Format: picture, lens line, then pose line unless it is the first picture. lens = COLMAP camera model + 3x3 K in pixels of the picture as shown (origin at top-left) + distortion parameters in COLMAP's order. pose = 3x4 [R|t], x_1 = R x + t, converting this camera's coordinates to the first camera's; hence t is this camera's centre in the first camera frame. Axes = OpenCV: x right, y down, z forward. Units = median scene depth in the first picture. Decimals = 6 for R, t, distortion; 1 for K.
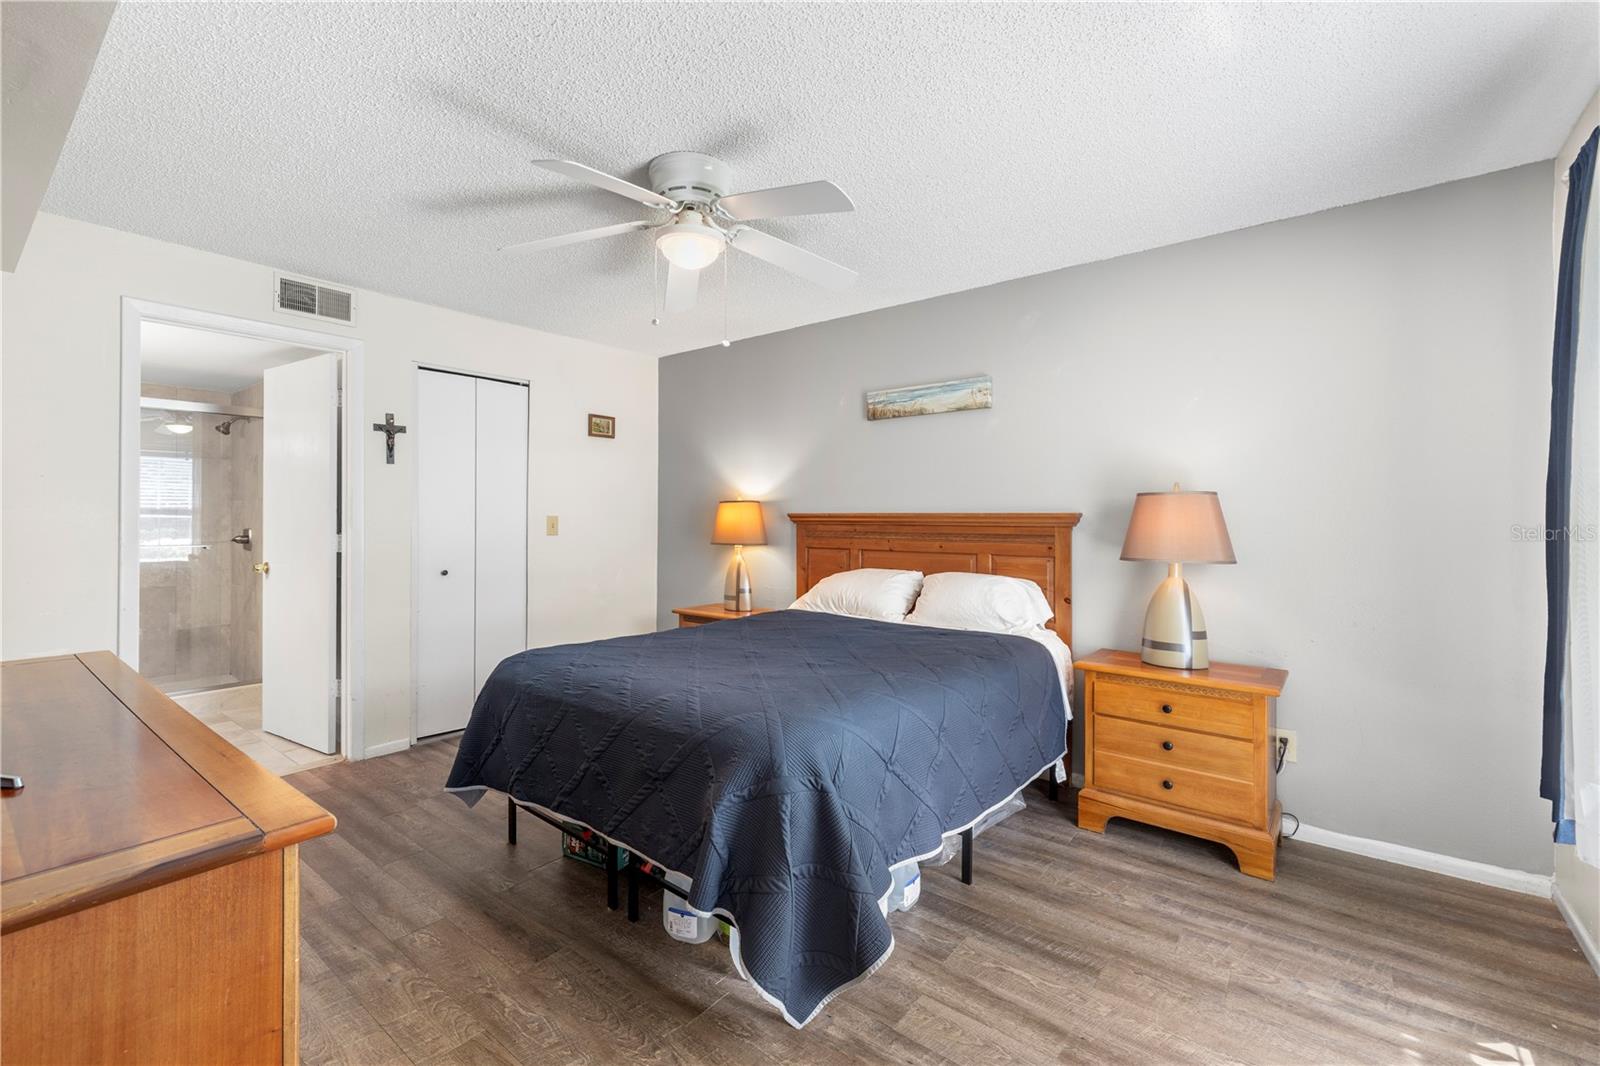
lens RADIAL K [[680.1, 0, 800.9], [0, 680.1, 520.3], [0, 0, 1]] dist [-0.001324, 0.000497]
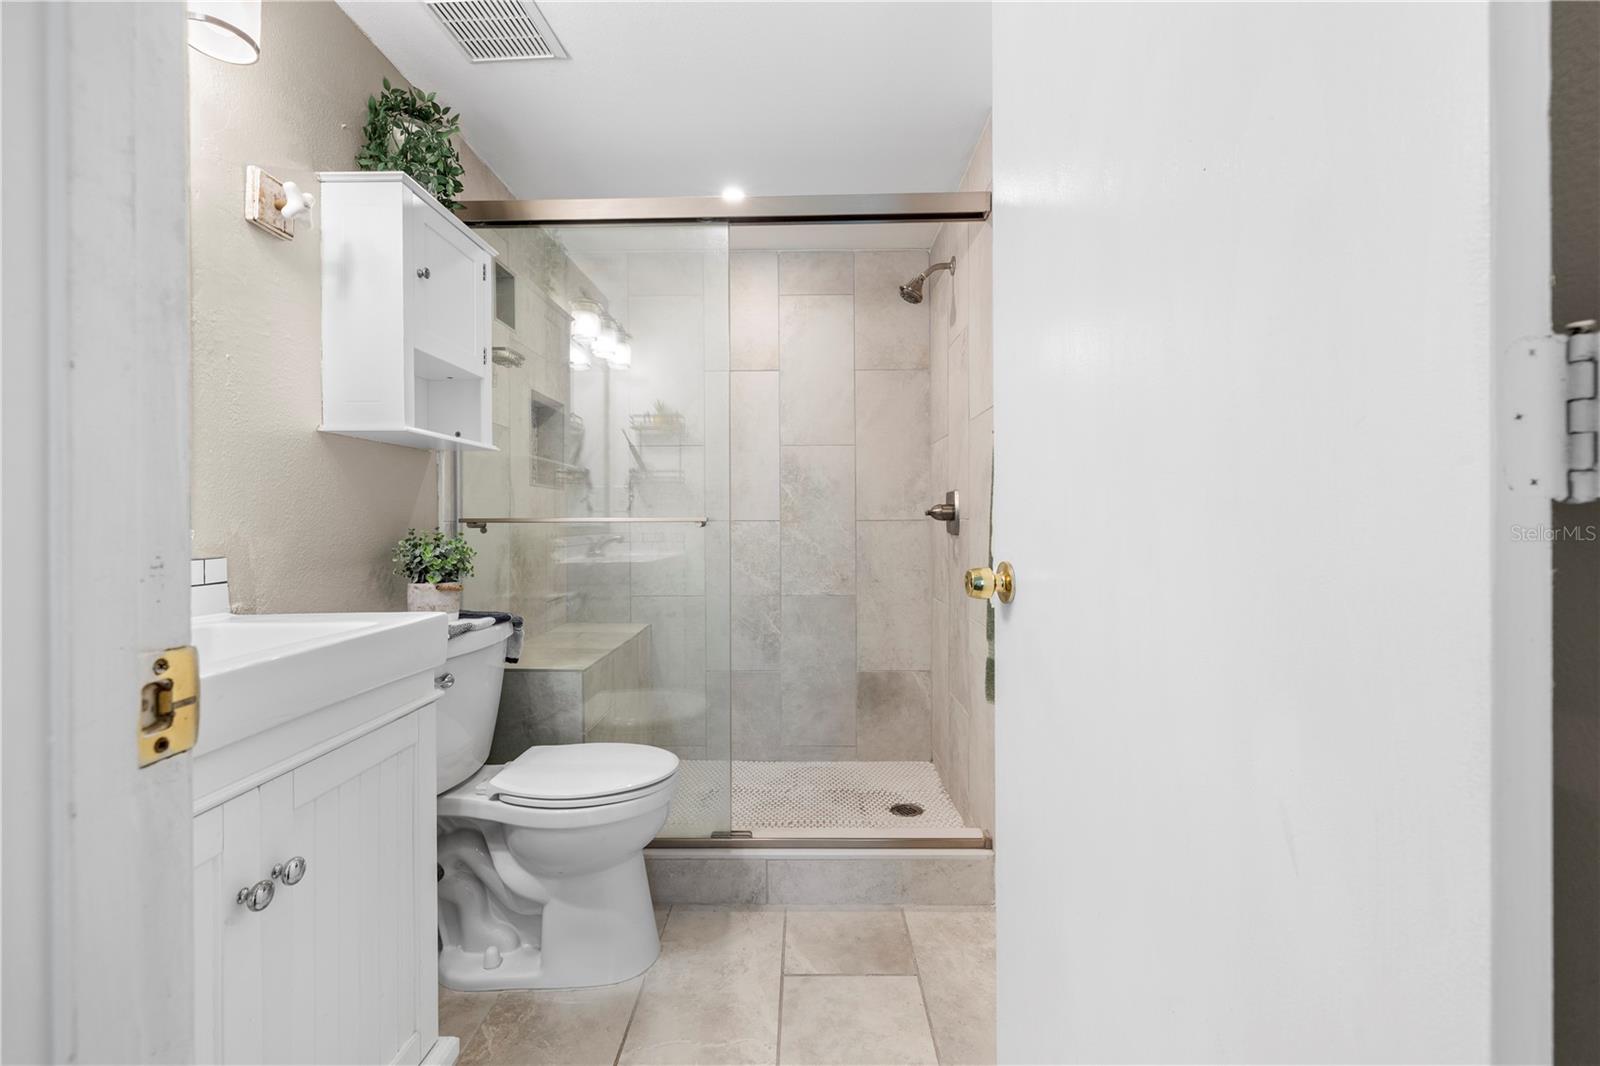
lens RADIAL K [[680.1, 0, 796.6], [0, 680.1, 525.3], [0, 0, 1]] dist [-0.001324, 0.000497]
pose [[0.599600, -0.007958, -0.800260, -0.483661], [0.005673, 0.999968, -0.005693, 0.039921], [0.800279, -0.001126, 0.599626, 0.609422]]
